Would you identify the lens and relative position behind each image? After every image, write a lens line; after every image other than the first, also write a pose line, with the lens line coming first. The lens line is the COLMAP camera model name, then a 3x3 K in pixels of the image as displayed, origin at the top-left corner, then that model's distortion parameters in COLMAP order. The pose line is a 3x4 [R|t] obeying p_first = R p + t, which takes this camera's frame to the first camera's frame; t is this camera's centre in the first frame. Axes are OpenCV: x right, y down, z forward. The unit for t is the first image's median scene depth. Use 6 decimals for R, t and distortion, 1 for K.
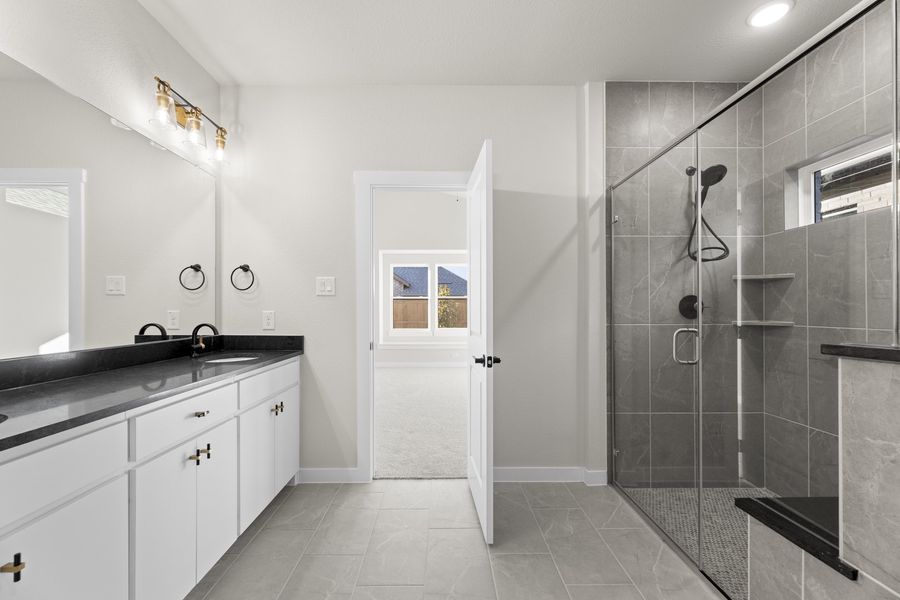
lens RADIAL K [[363.7, 0, 452.8], [0, 363.7, 305.6], [0, 0, 1]] dist [-0.000597, 0.000038]
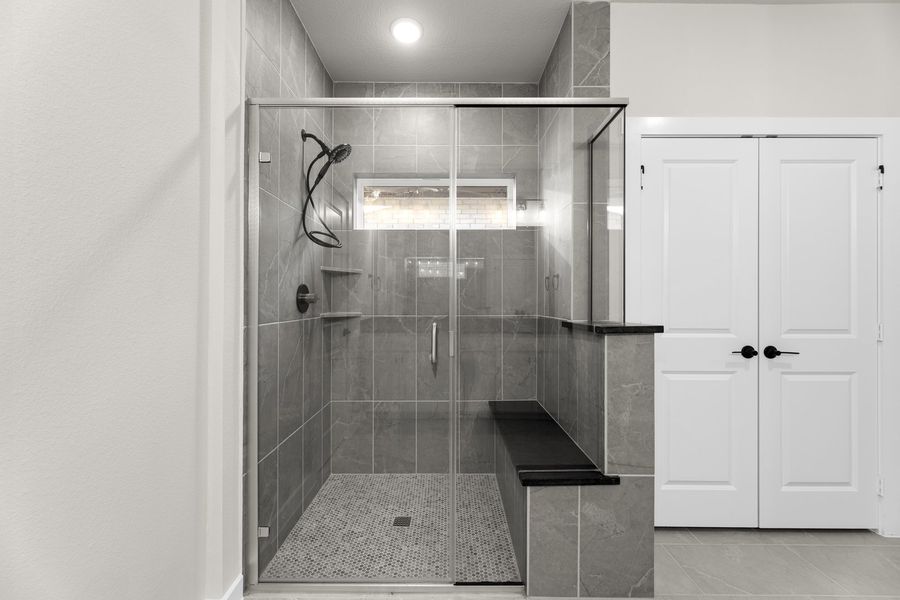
lens RADIAL K [[358.0, 0, 448.8], [0, 358.0, 297.6], [0, 0, 1]] dist [0.002297, 0.000117]
pose [[0.035889, 0.006971, 0.999331, -0.166019], [-0.008428, 0.999942, -0.006673, 0.004197], [-0.999320, -0.008182, 0.035945, 0.693926]]
